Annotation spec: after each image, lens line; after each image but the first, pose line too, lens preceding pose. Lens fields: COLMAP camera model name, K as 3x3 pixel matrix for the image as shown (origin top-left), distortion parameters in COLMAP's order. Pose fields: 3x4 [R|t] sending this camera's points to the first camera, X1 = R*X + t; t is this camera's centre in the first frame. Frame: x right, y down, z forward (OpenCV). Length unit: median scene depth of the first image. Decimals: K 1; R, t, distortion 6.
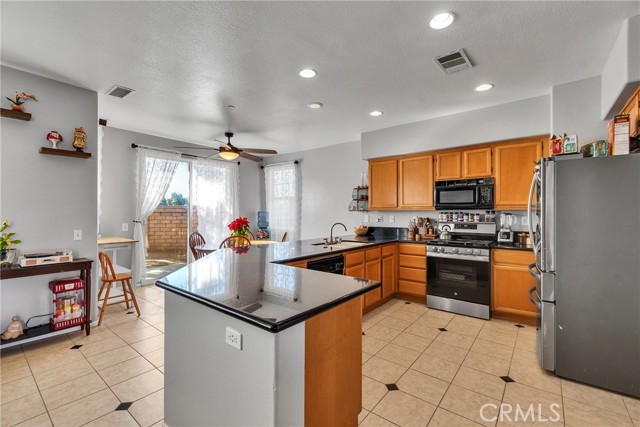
lens RADIAL K [[279.3, 0, 319.5], [0, 279.3, 215.2], [0, 0, 1]] dist [-0.000763, -0.001456]
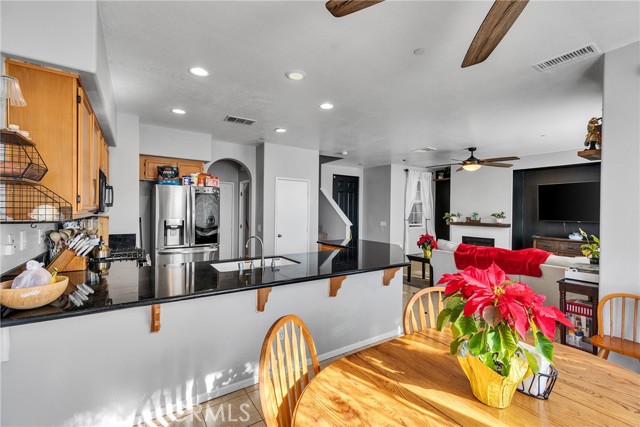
lens RADIAL K [[279.3, 0, 323.5], [0, 279.3, 210.7], [0, 0, 1]] dist [-0.000763, -0.001456]
pose [[-0.954078, -0.014467, 0.299209, -0.286644], [-0.012043, 0.999878, 0.009945, -0.041926], [-0.299317, 0.005885, -0.954136, 1.542531]]
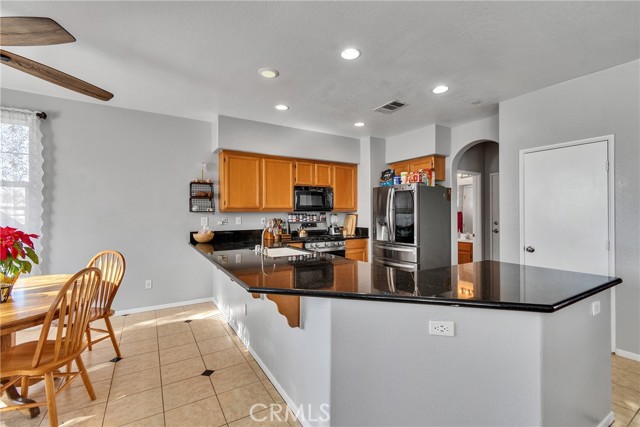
lens RADIAL K [[279.3, 0, 318.8], [0, 279.3, 212.9], [0, 0, 1]] dist [-0.000763, -0.001456]
pose [[0.331178, -0.001627, 0.943567, -0.630211], [0.012040, 0.999924, -0.002502, -0.009673], [-0.943491, 0.012189, 0.331173, 0.581246]]
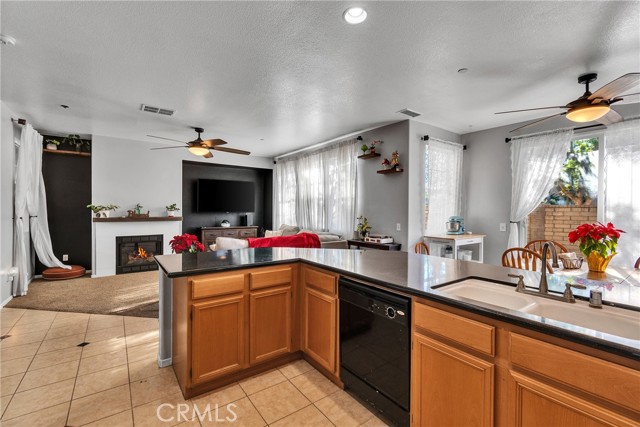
lens RADIAL K [[279.3, 0, 322.8], [0, 279.3, 212.6], [0, 0, 1]] dist [-0.000763, -0.001456]
pose [[-0.250106, 0.006102, -0.968199, 0.475370], [-0.014187, 0.999850, 0.009966, -0.008708], [0.968114, 0.016229, -0.249982, 0.777740]]
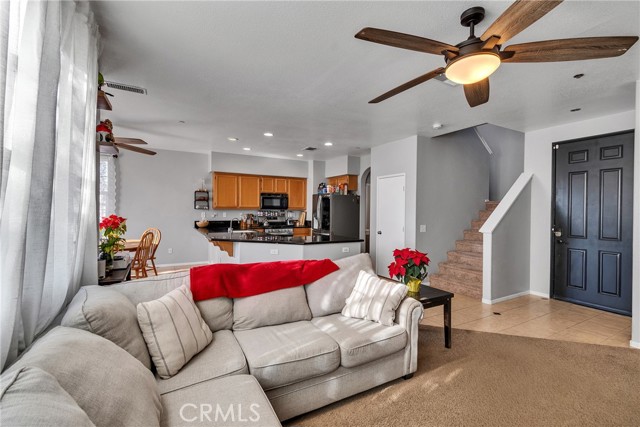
lens RADIAL K [[279.3, 0, 319.8], [0, 279.3, 213.8], [0, 0, 1]] dist [-0.000763, -0.001456]
pose [[0.362889, -0.012385, 0.931750, -1.132969], [-0.001828, 0.999900, 0.014003, -0.017084], [-0.931831, -0.006785, 0.362830, 0.033640]]
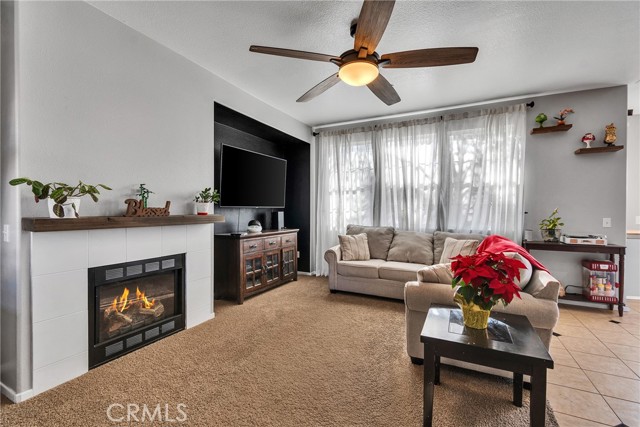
lens RADIAL K [[279.3, 0, 317.9], [0, 279.3, 213.2], [0, 0, 1]] dist [-0.000763, -0.001456]
pose [[0.206551, 0.002820, -0.978432, -0.022590], [-0.007991, 0.999967, 0.001195, 0.033678], [0.978403, 0.007572, 0.206567, -0.270358]]
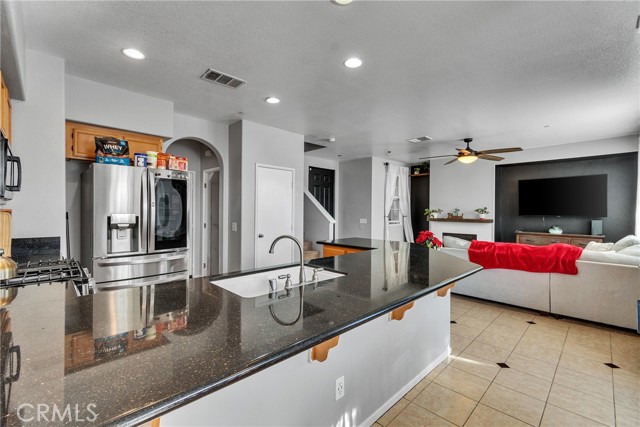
lens RADIAL K [[279.3, 0, 322.2], [0, 279.3, 210.6], [0, 0, 1]] dist [-0.000763, -0.001456]
pose [[-0.993425, -0.009858, 0.114060, -0.035260], [-0.009092, 0.999933, 0.007233, -0.013138], [-0.114124, 0.006148, -0.993448, 1.371971]]
